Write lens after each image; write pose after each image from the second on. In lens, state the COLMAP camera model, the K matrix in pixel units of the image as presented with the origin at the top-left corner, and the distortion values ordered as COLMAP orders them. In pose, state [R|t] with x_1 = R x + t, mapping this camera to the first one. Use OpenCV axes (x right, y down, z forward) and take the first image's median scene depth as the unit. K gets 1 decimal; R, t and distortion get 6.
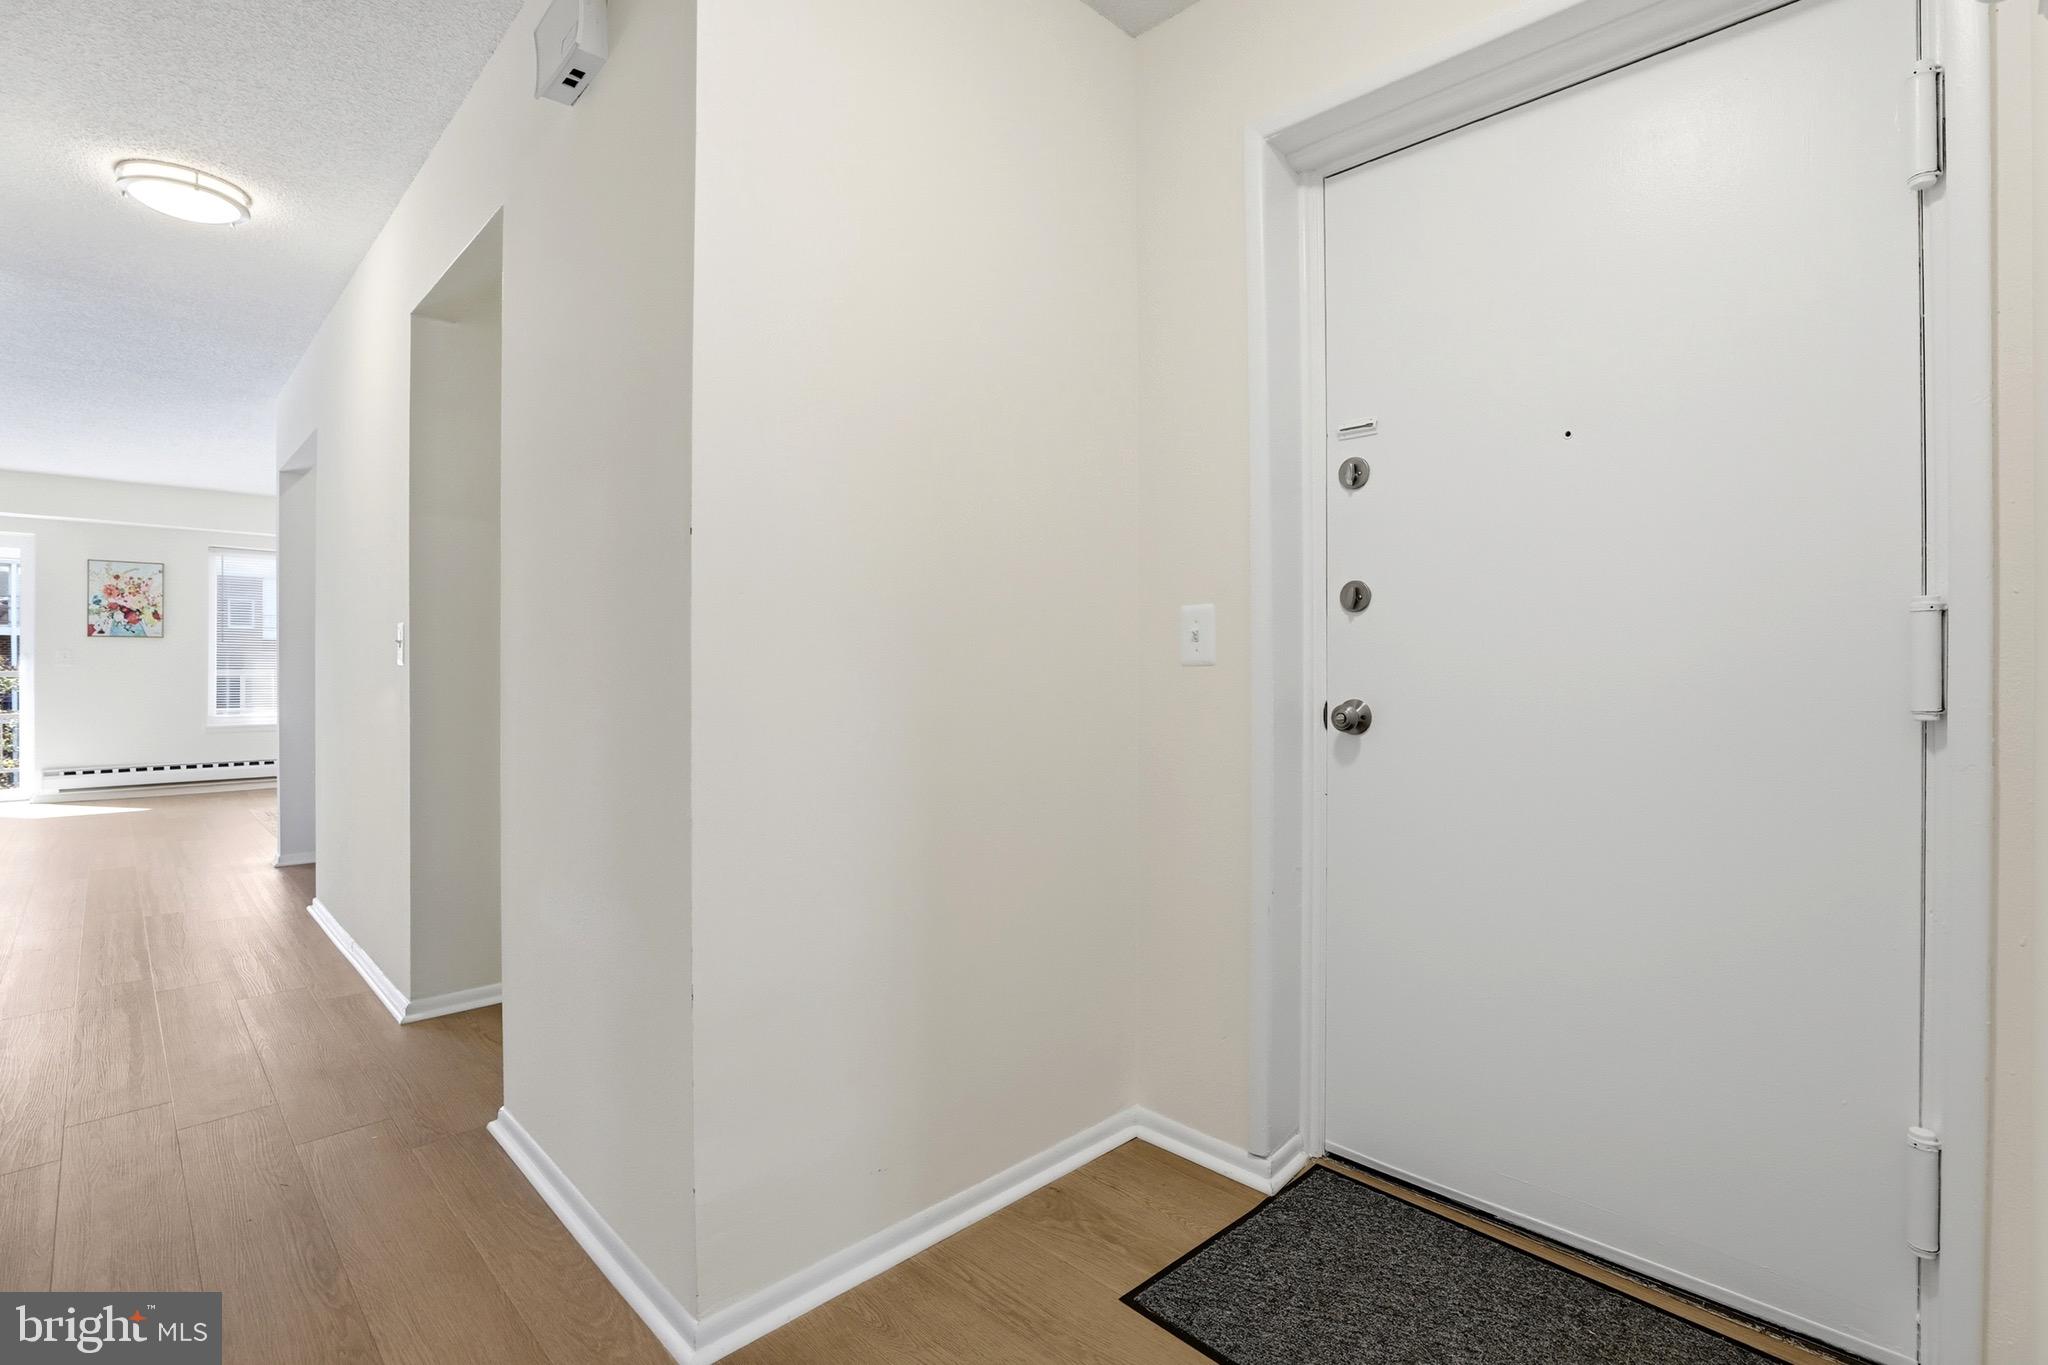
lens RADIAL K [[951.7, 0, 1024.4], [0, 951.7, 665.5], [0, 0, 1]] dist [-0.049638, 0.014094]
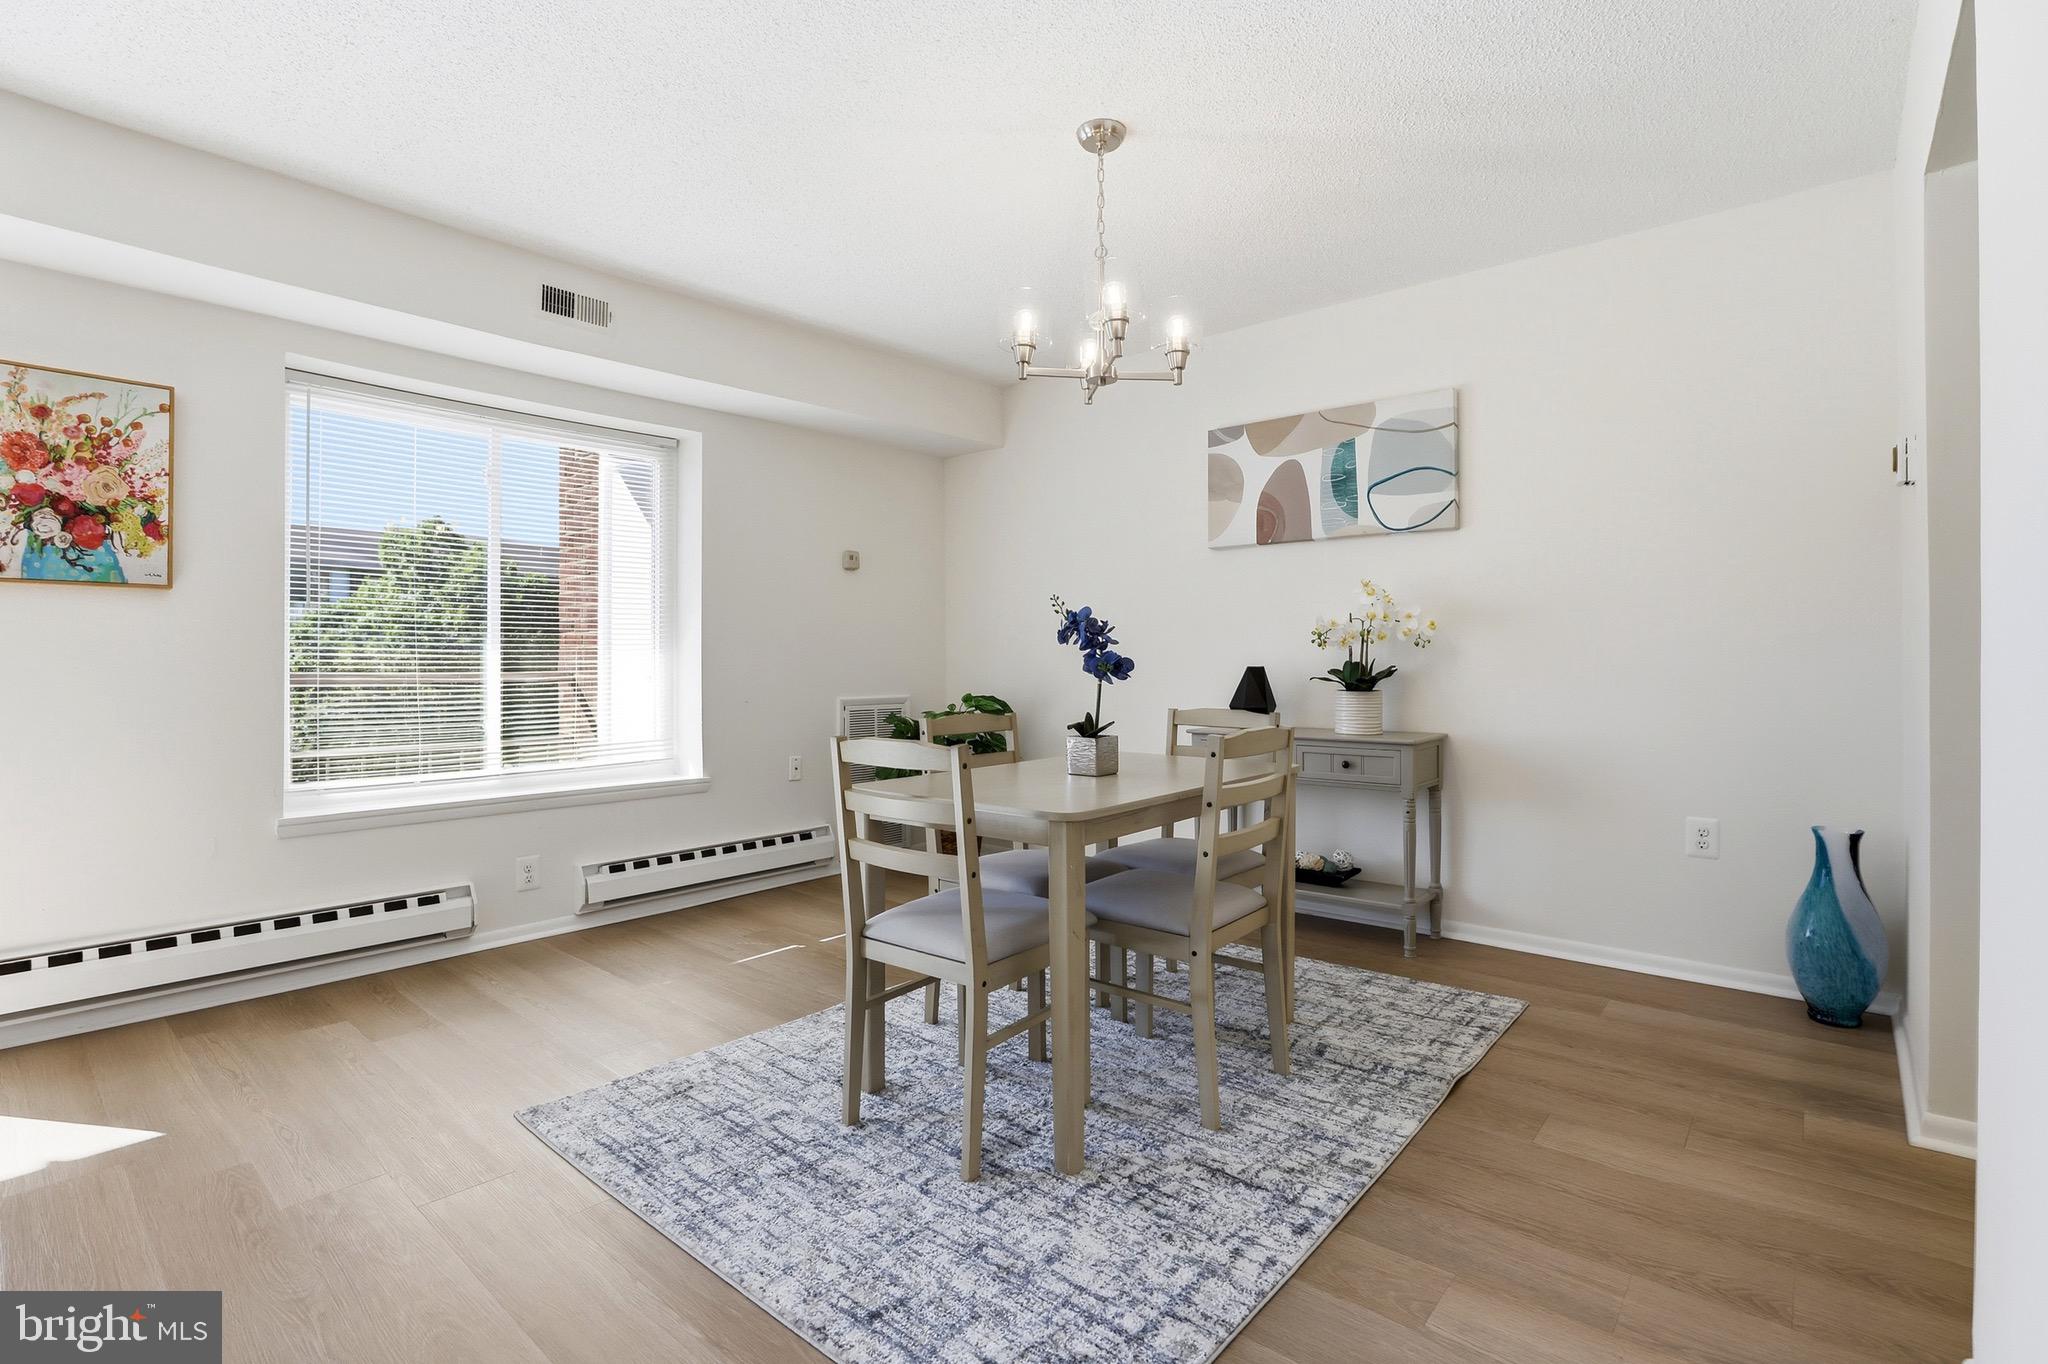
lens RADIAL K [[951.7, 0, 1024.4], [0, 951.7, 665.0], [0, 0, 1]] dist [-0.049638, 0.014094]
pose [[0.995034, -0.000440, 0.099536, -0.648075], [-0.000141, 0.999983, 0.005828, -0.001135], [-0.099537, -0.005813, 0.995017, 0.612903]]
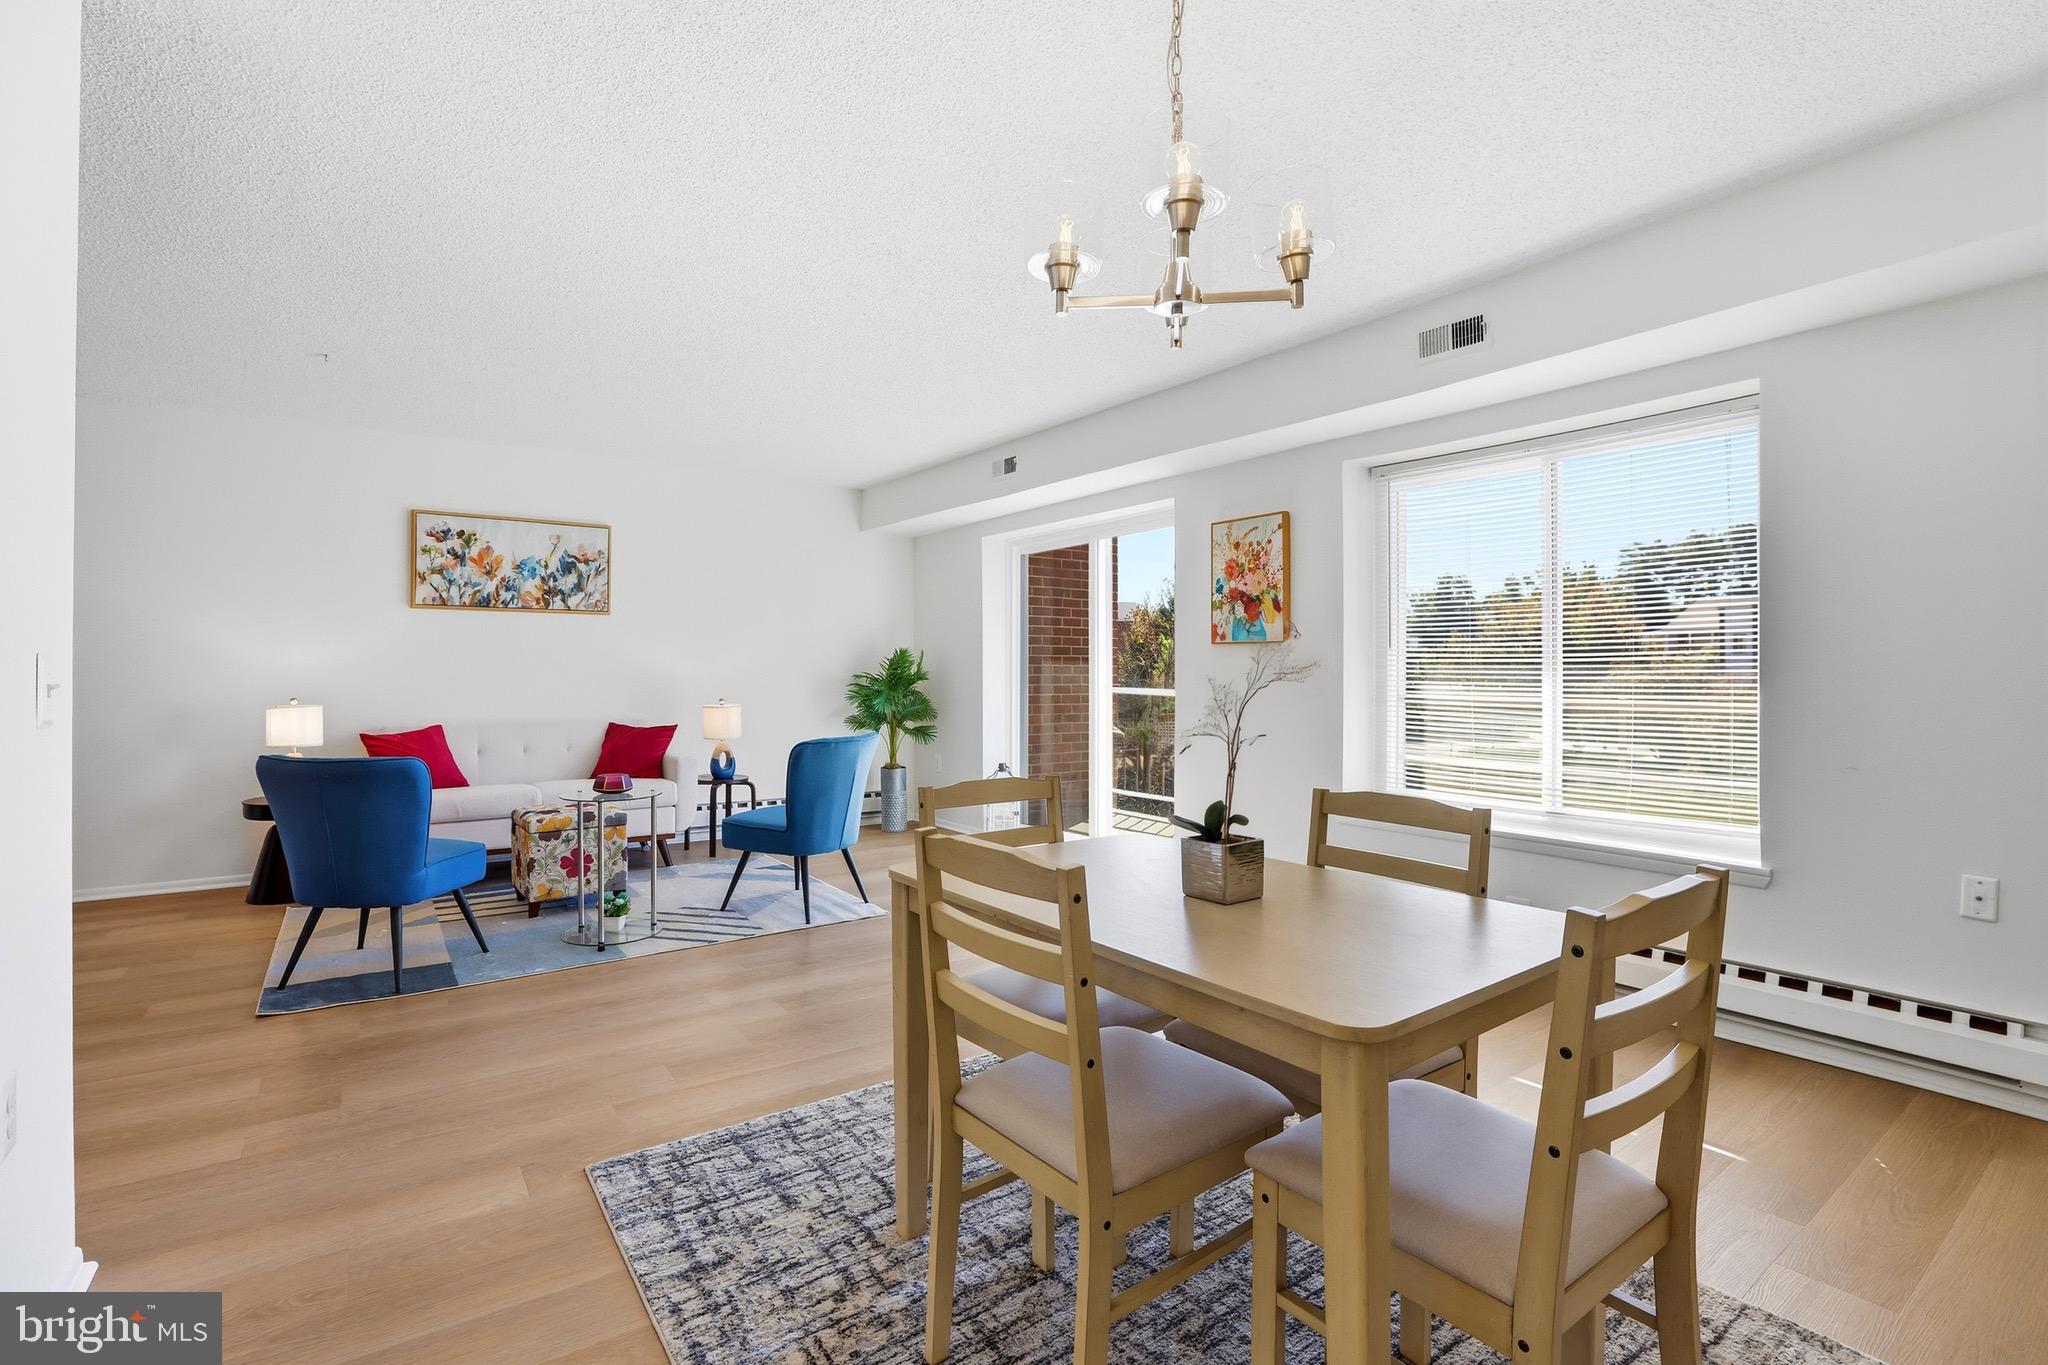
lens RADIAL K [[951.7, 0, 1024.4], [0, 951.7, 665.5], [0, 0, 1]] dist [-0.049638, 0.014094]
pose [[-0.139327, -0.008712, -0.990208, -0.348732], [-0.003651, 0.999959, -0.008284, -0.011321], [0.990240, 0.002461, -0.139353, 0.950487]]
